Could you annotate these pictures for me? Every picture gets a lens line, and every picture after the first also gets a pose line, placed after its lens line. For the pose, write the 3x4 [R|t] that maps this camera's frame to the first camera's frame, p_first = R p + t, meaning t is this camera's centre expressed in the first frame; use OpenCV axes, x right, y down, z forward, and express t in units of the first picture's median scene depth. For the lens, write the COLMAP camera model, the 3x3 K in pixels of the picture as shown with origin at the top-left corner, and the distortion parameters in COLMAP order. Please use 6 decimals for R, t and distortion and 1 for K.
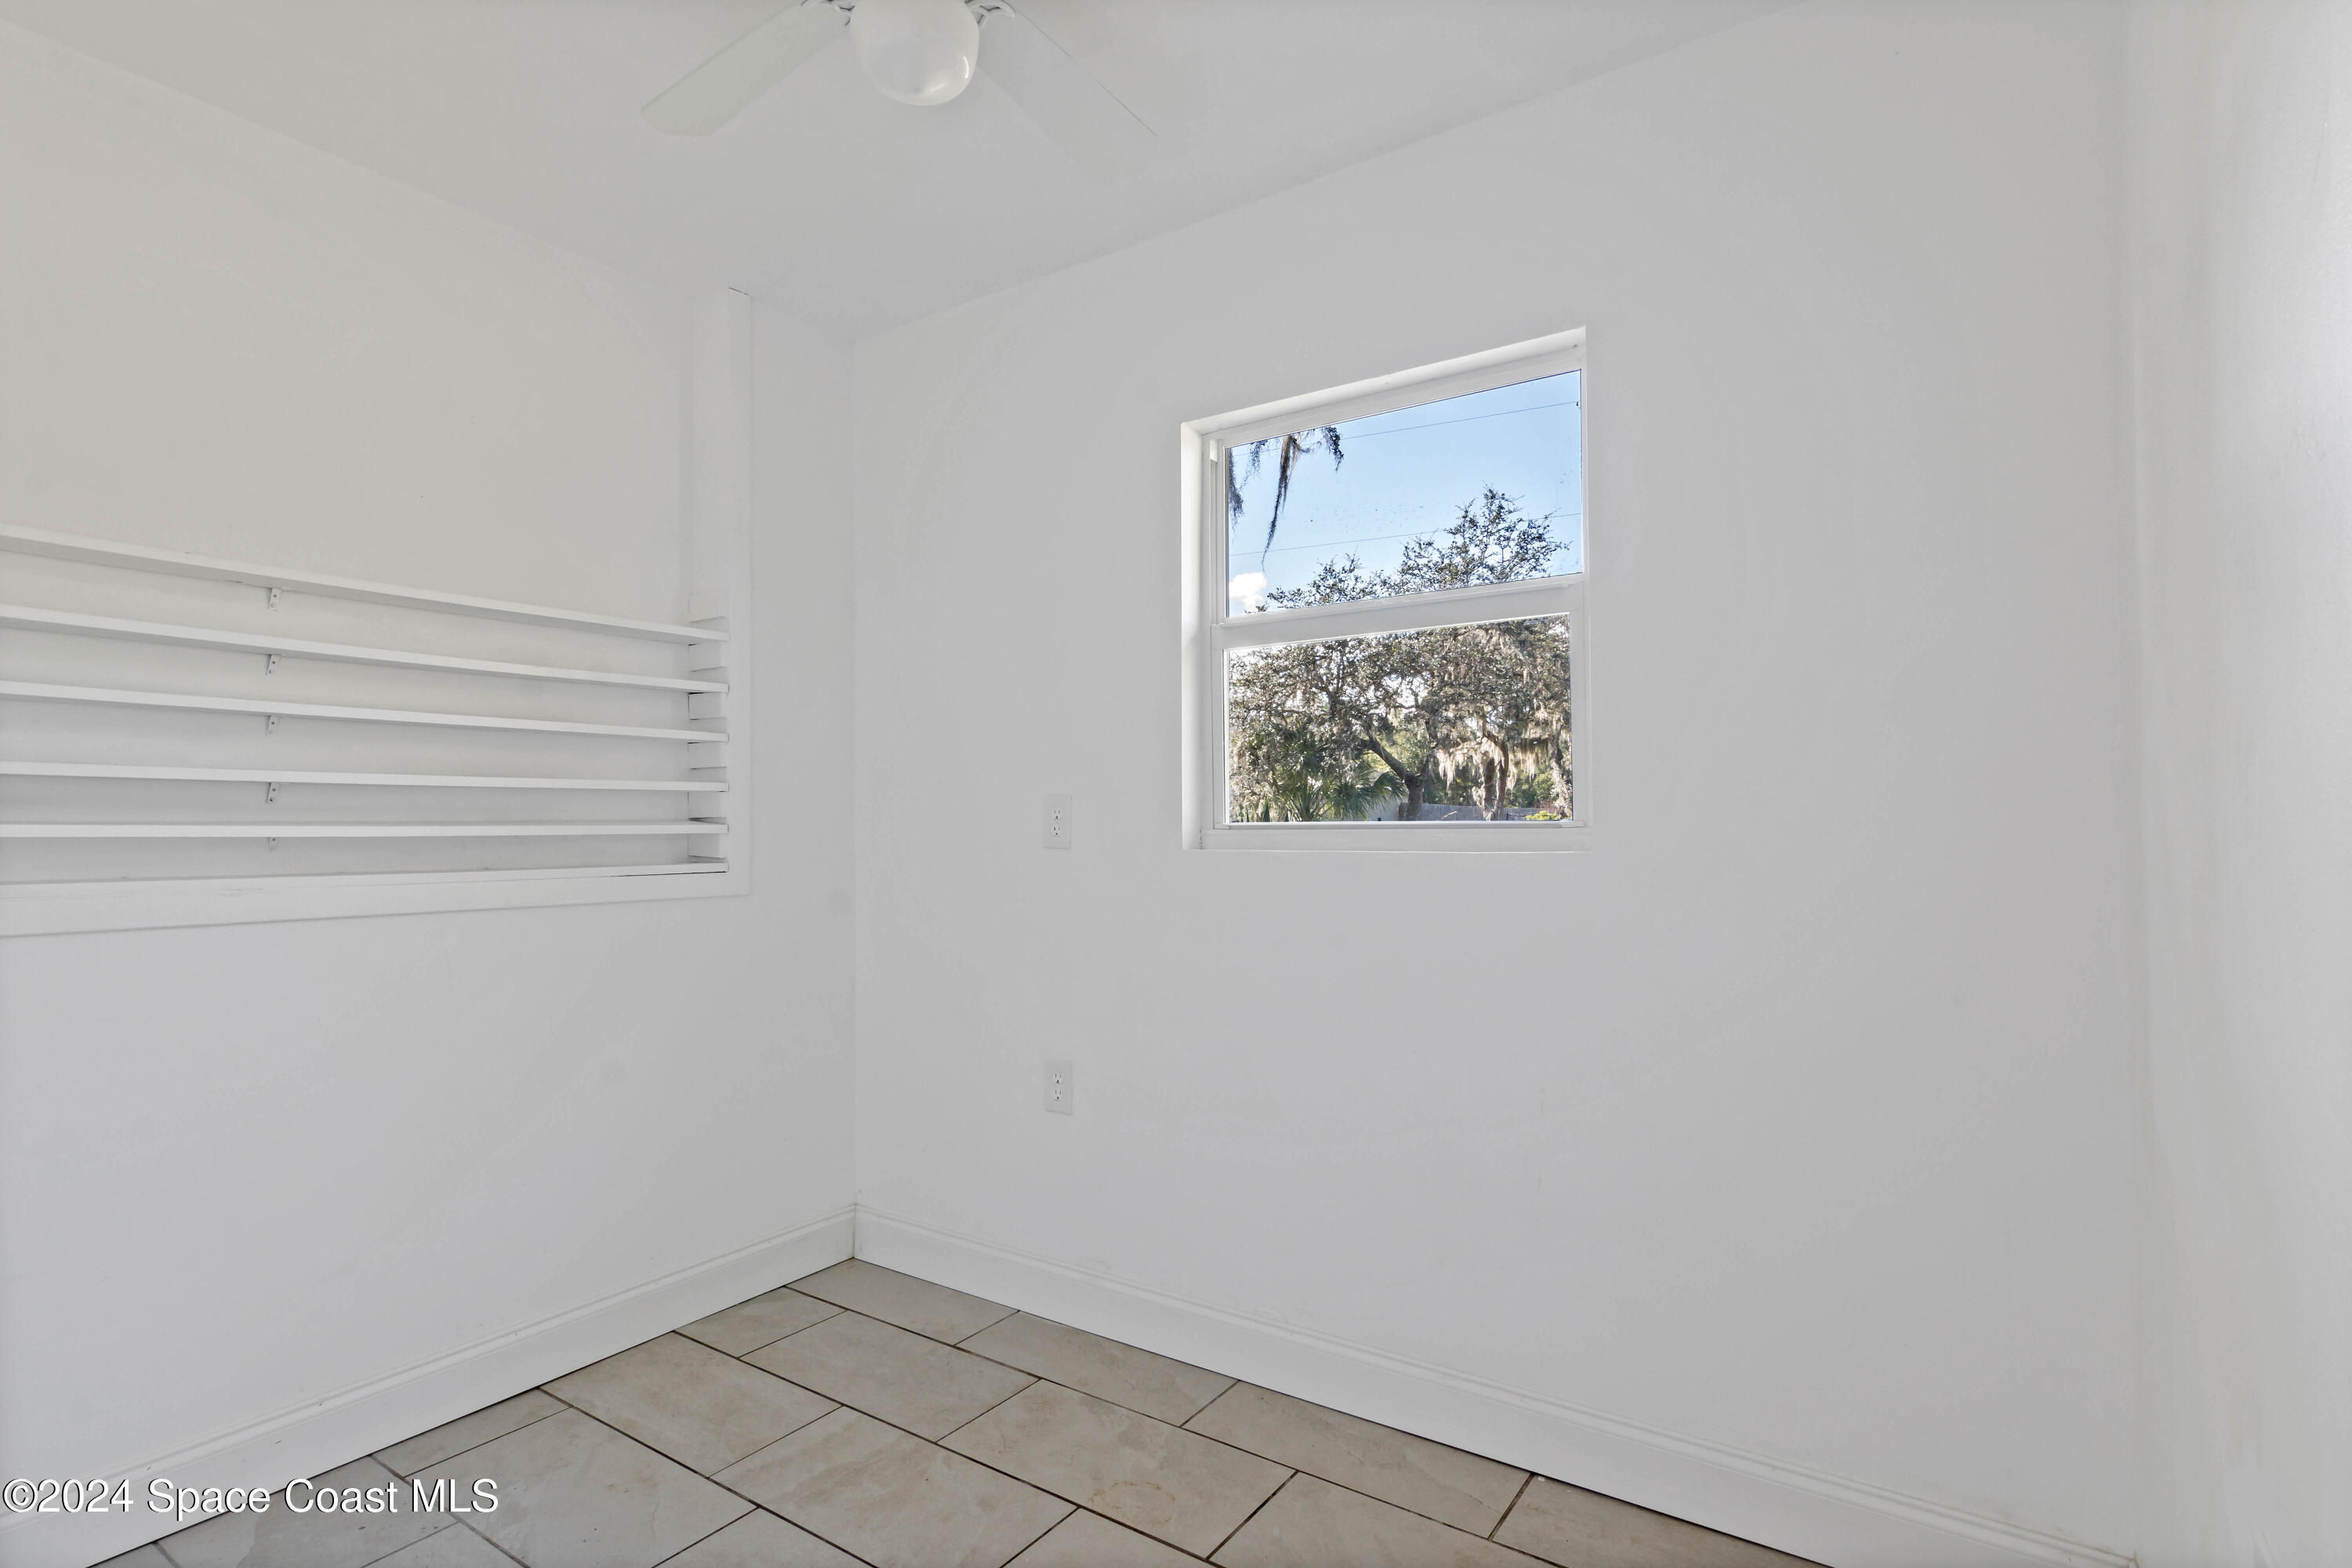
lens RADIAL K [[1161.9, 0, 1180.6], [0, 1161.9, 816.8], [0, 0, 1]] dist [0.001065, 0.001360]
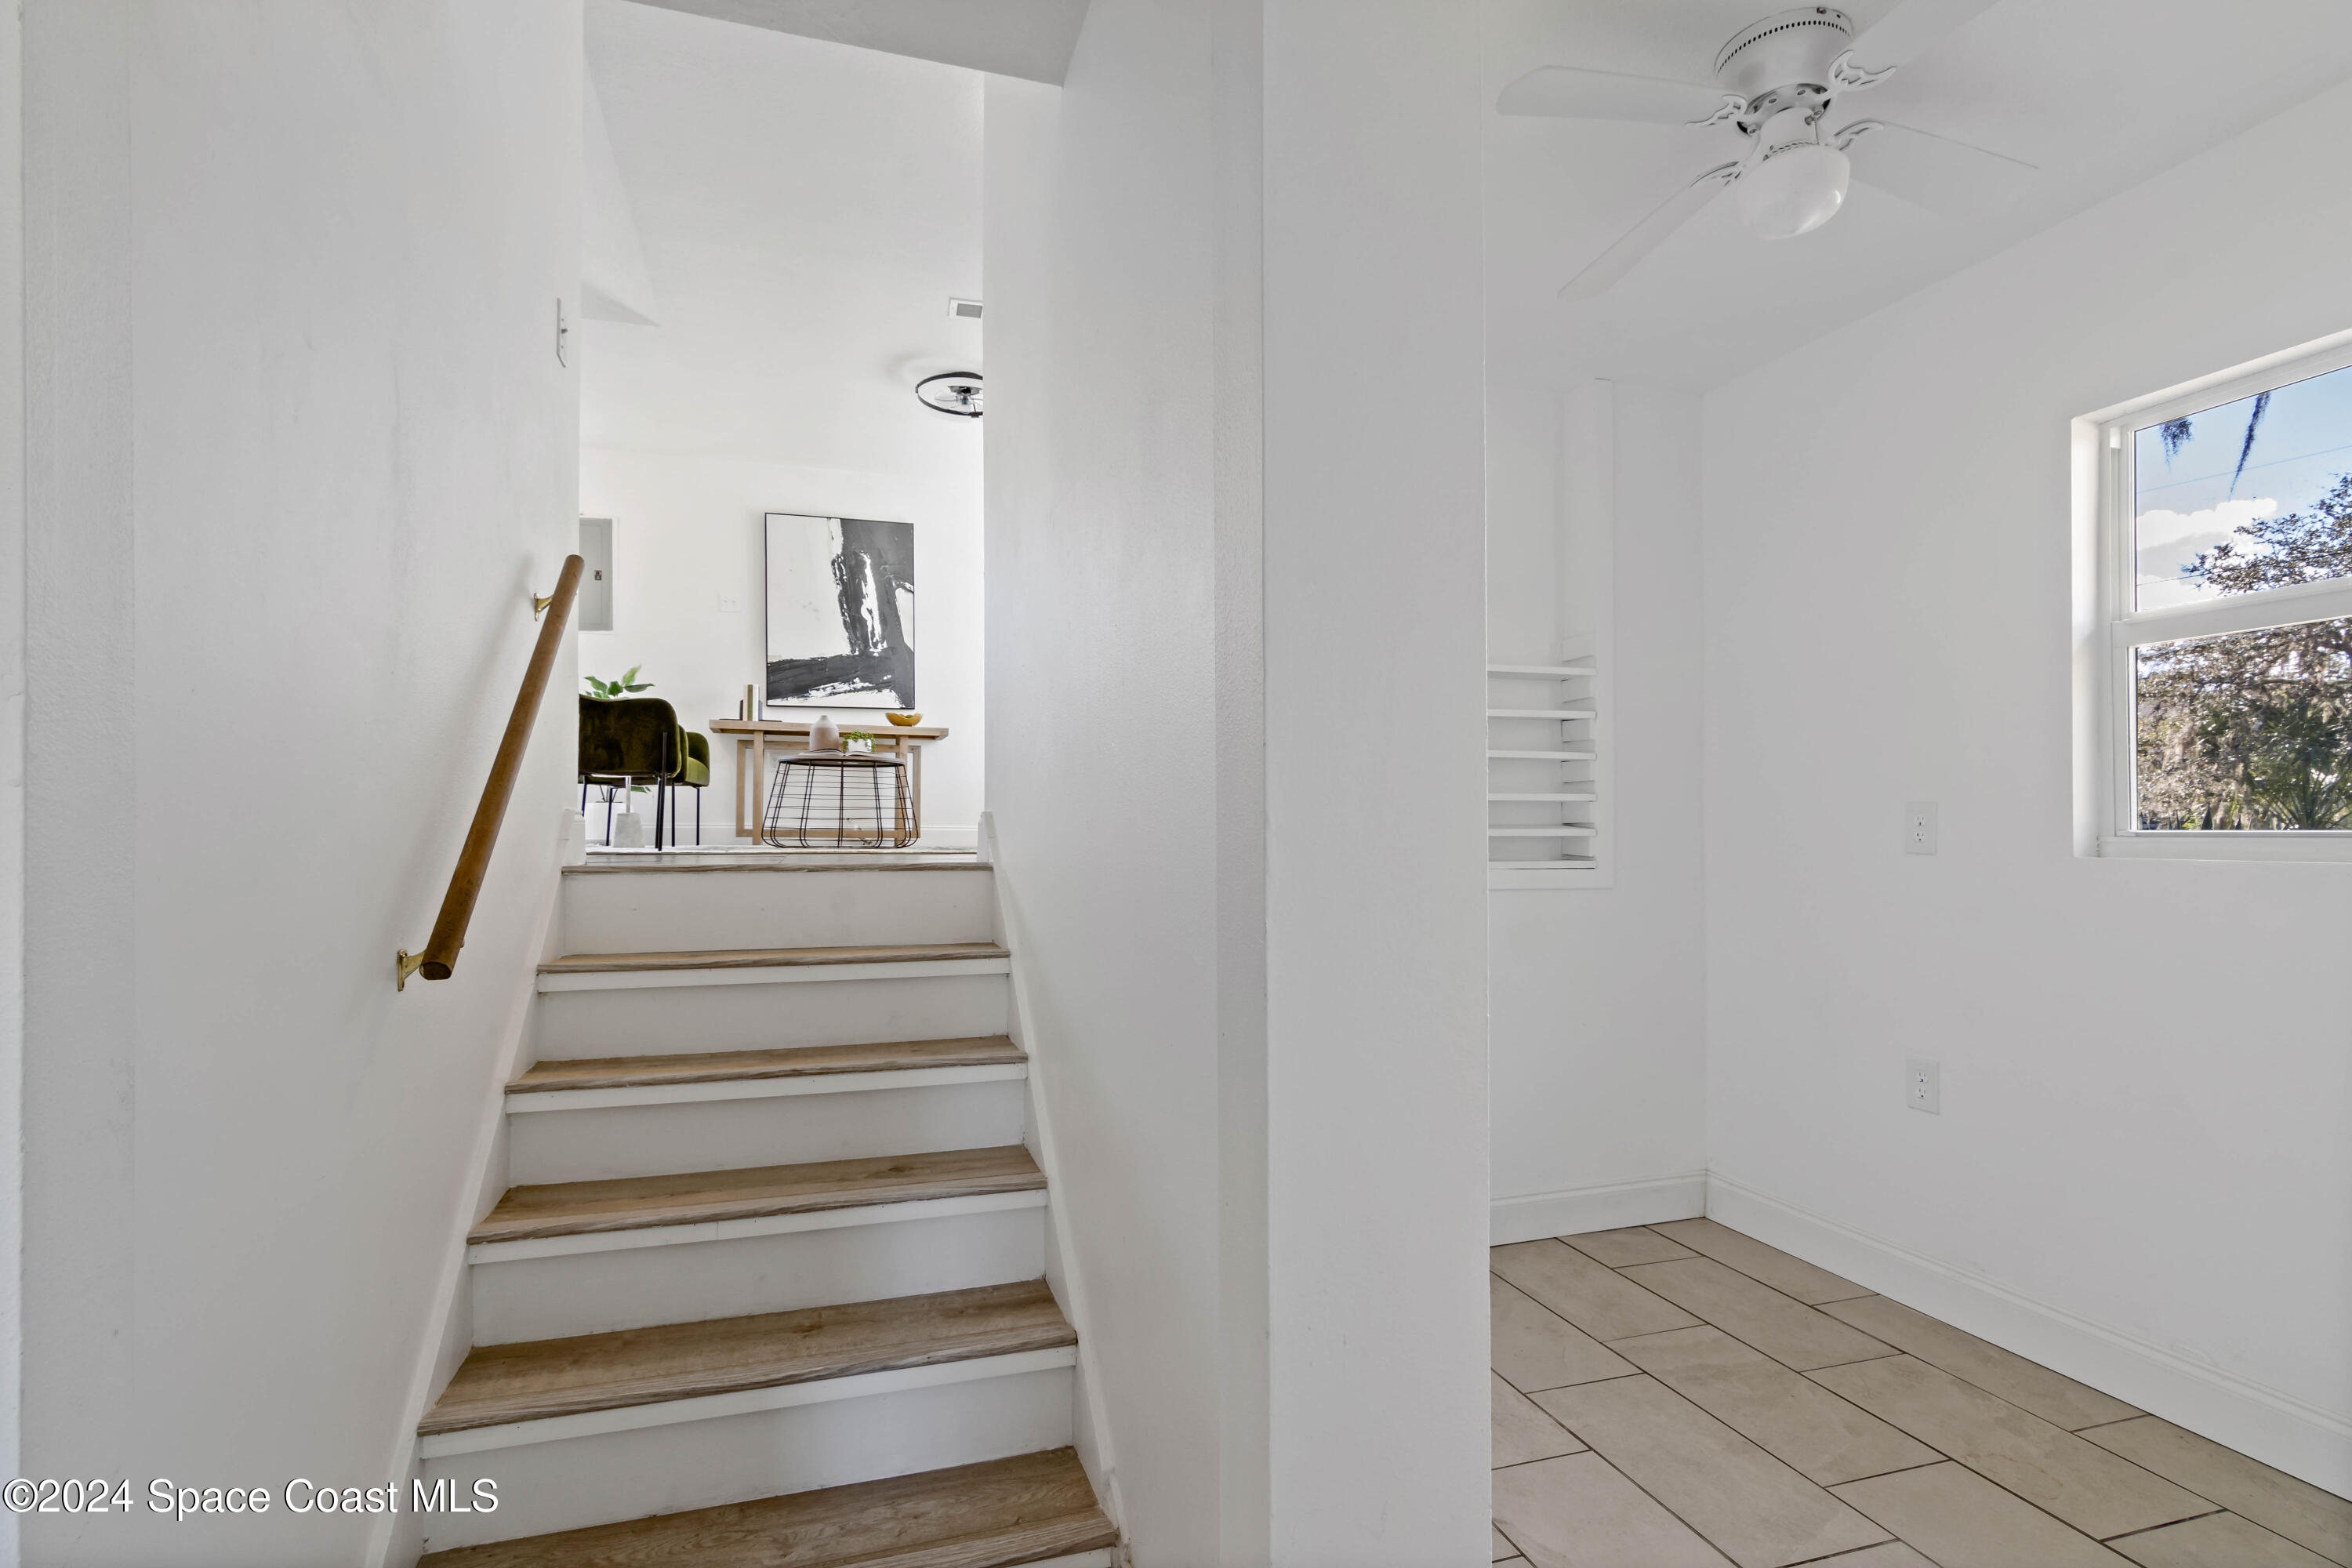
lens RADIAL K [[1161.9, 0, 1180.6], [0, 1161.9, 816.8], [0, 0, 1]] dist [0.001065, 0.001360]
pose [[0.787843, -0.001522, -0.615874, 0.010983], [-0.001768, 0.999987, -0.004733, 0.000684], [0.615873, 0.004817, 0.787830, -0.206754]]
